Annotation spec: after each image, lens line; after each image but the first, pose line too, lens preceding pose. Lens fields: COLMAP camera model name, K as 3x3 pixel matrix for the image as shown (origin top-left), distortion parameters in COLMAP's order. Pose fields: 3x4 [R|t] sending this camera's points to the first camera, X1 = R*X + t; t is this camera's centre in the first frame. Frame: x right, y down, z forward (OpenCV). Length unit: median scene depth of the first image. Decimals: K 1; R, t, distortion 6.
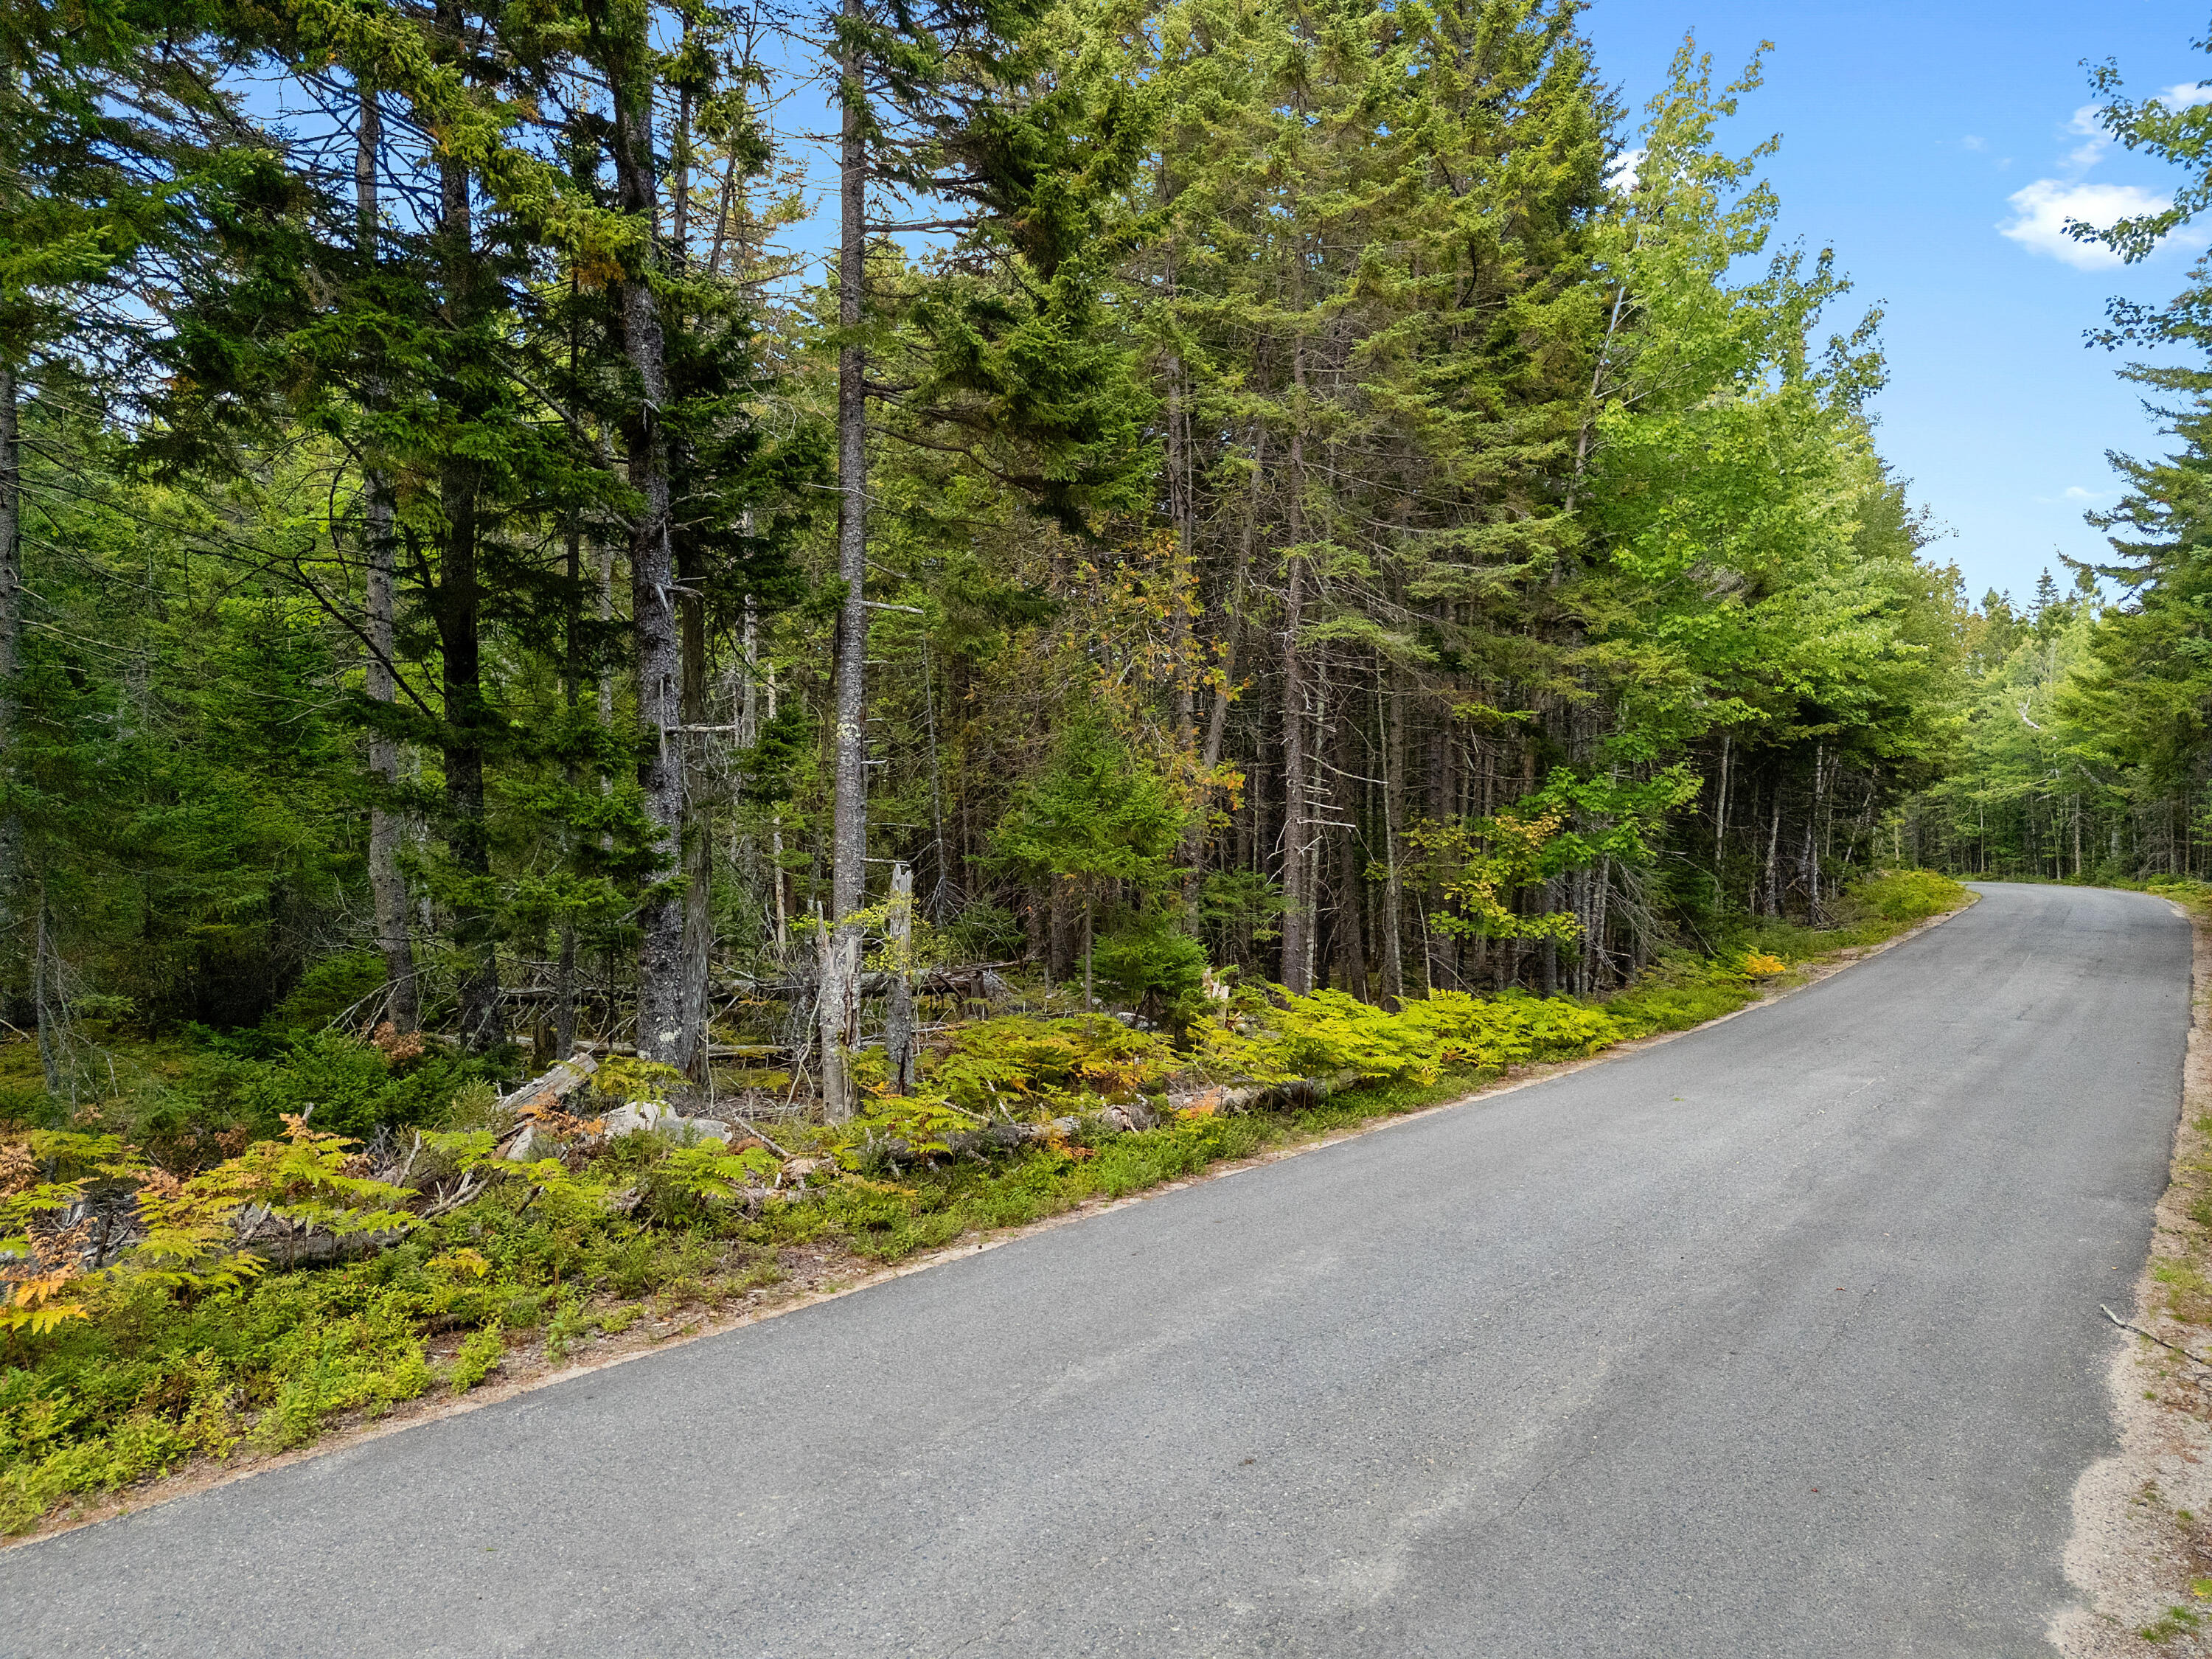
lens RADIAL K [[1617.5, 0, 1105.7], [0, 1617.5, 827.0], [0, 0, 1]] dist [0.045735, -0.026909]
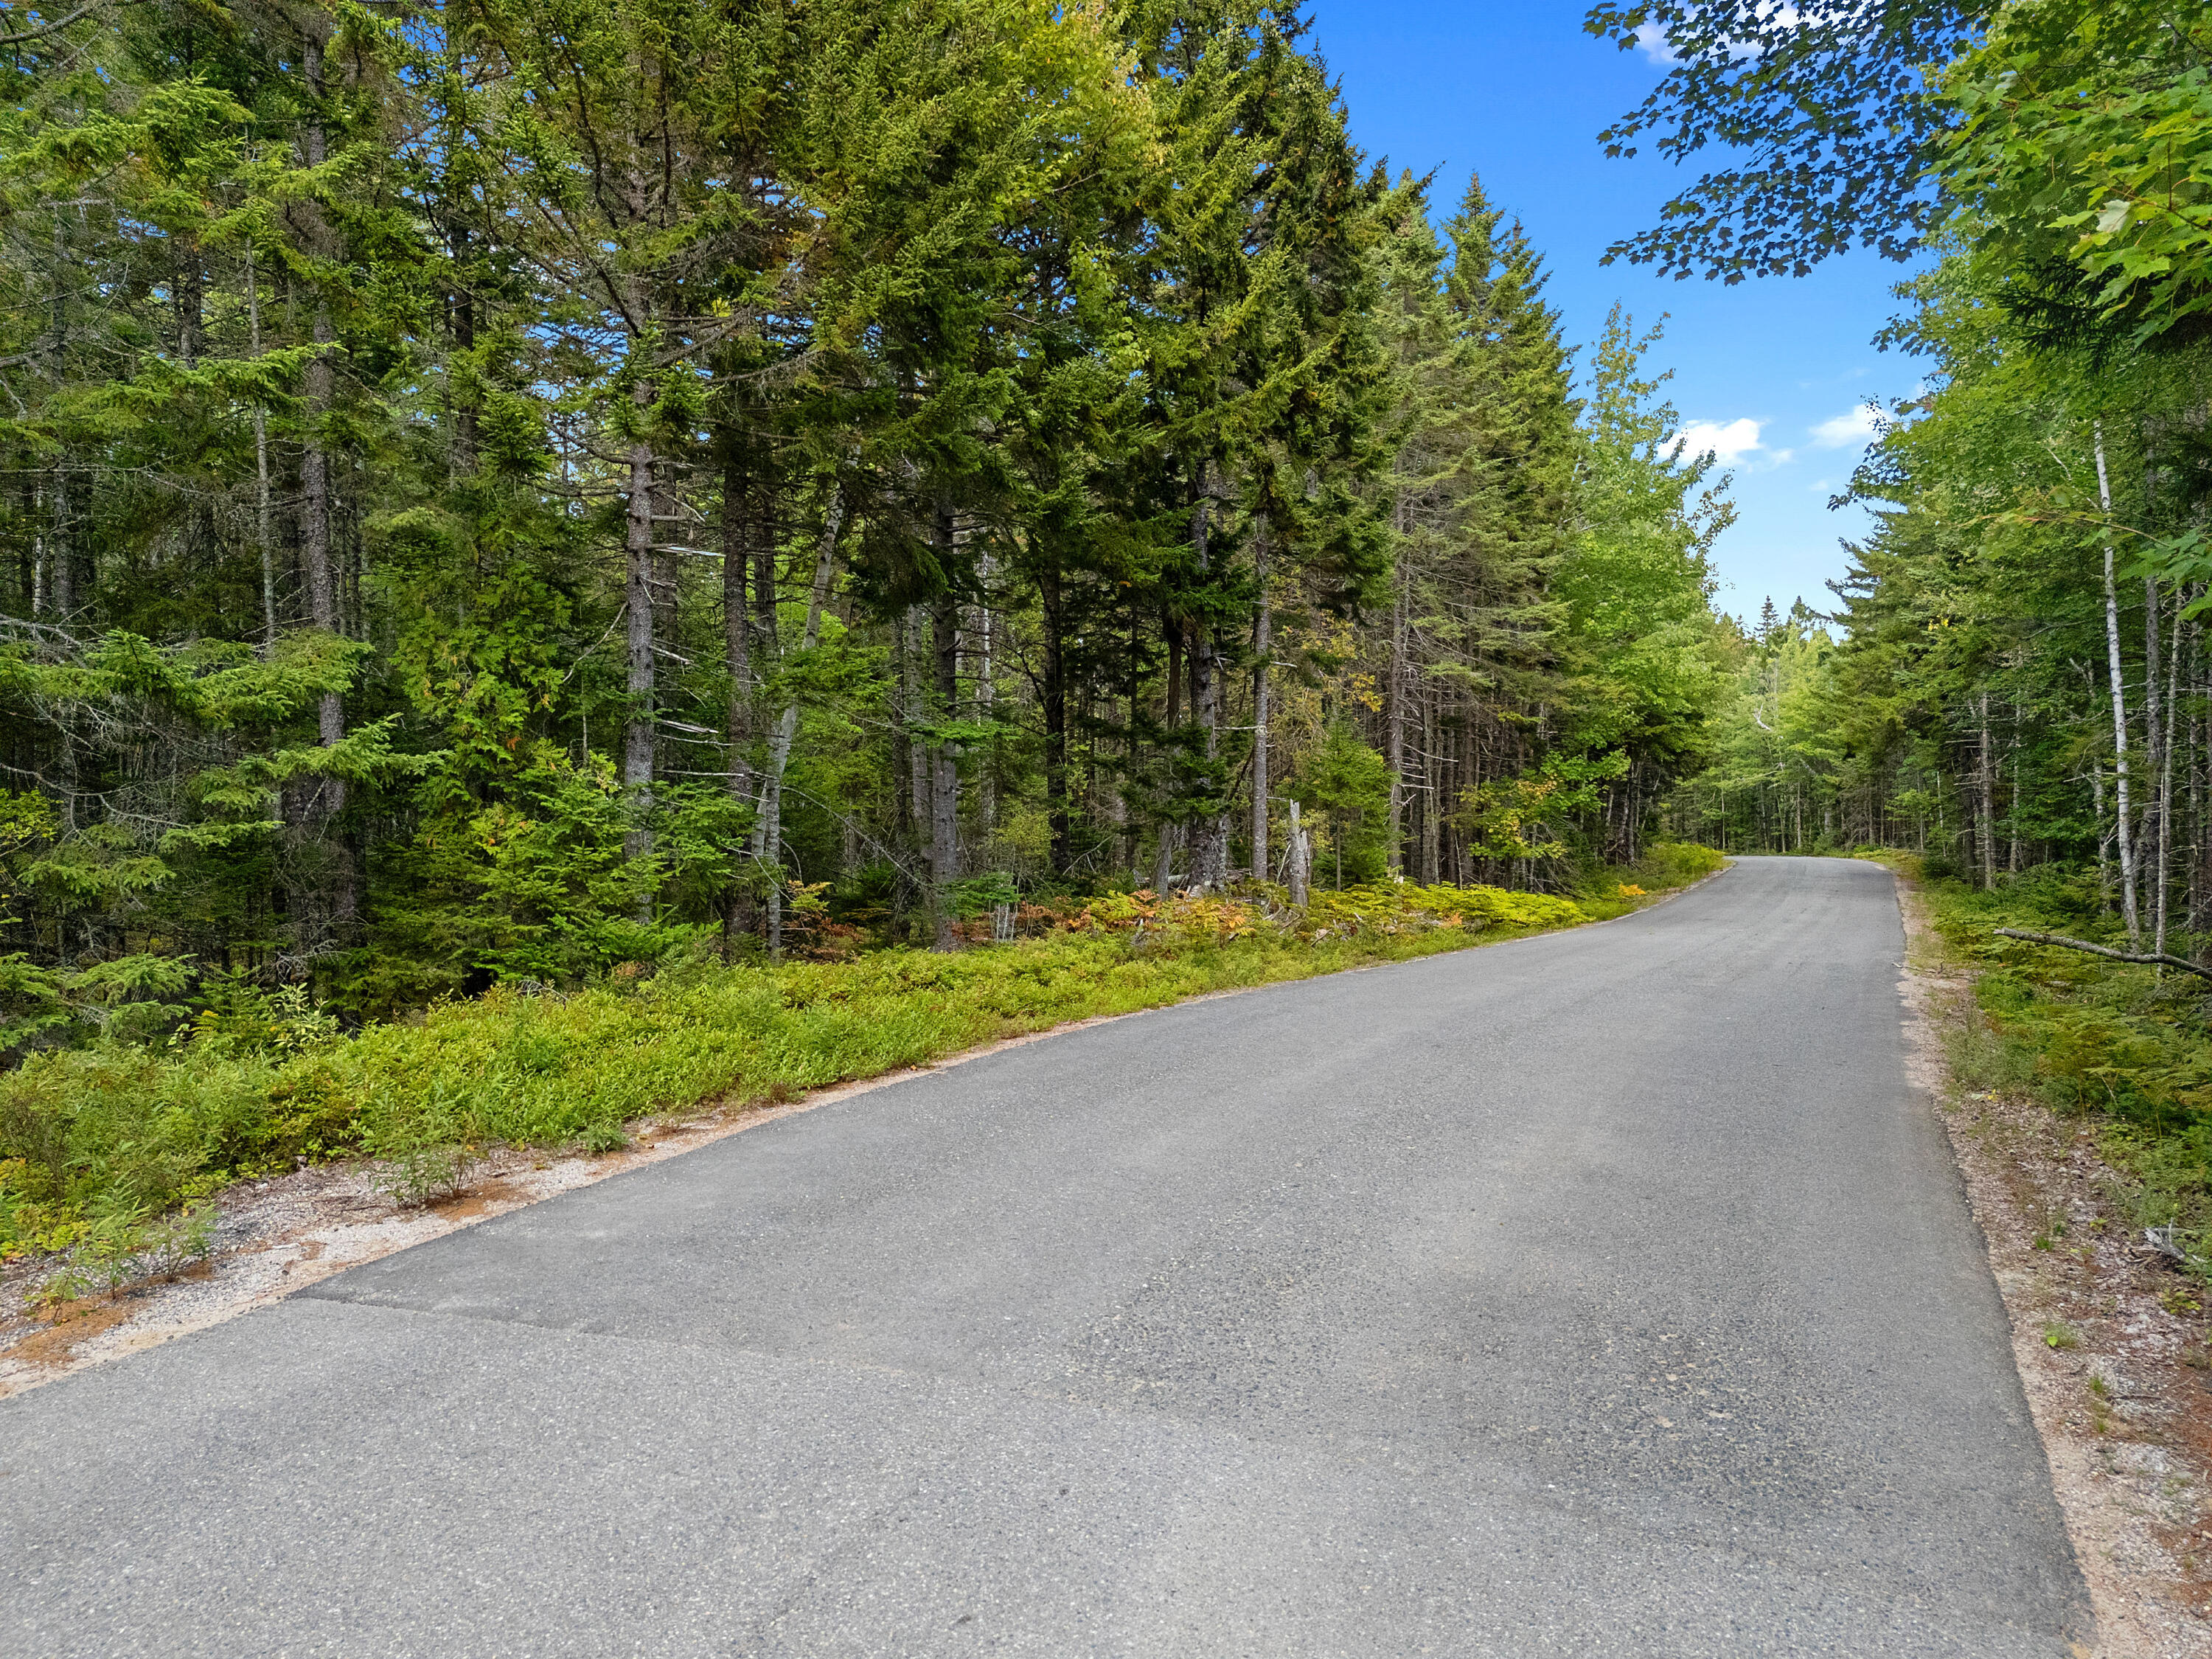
lens RADIAL K [[1617.5, 0, 1109.7], [0, 1617.5, 821.8], [0, 0, 1]] dist [0.045735, -0.026909]
pose [[0.989044, -0.006044, 0.147498, -0.193366], [0.006455, 0.999977, -0.002307, 0.016608], [-0.147480, 0.003234, 0.989060, -0.263641]]
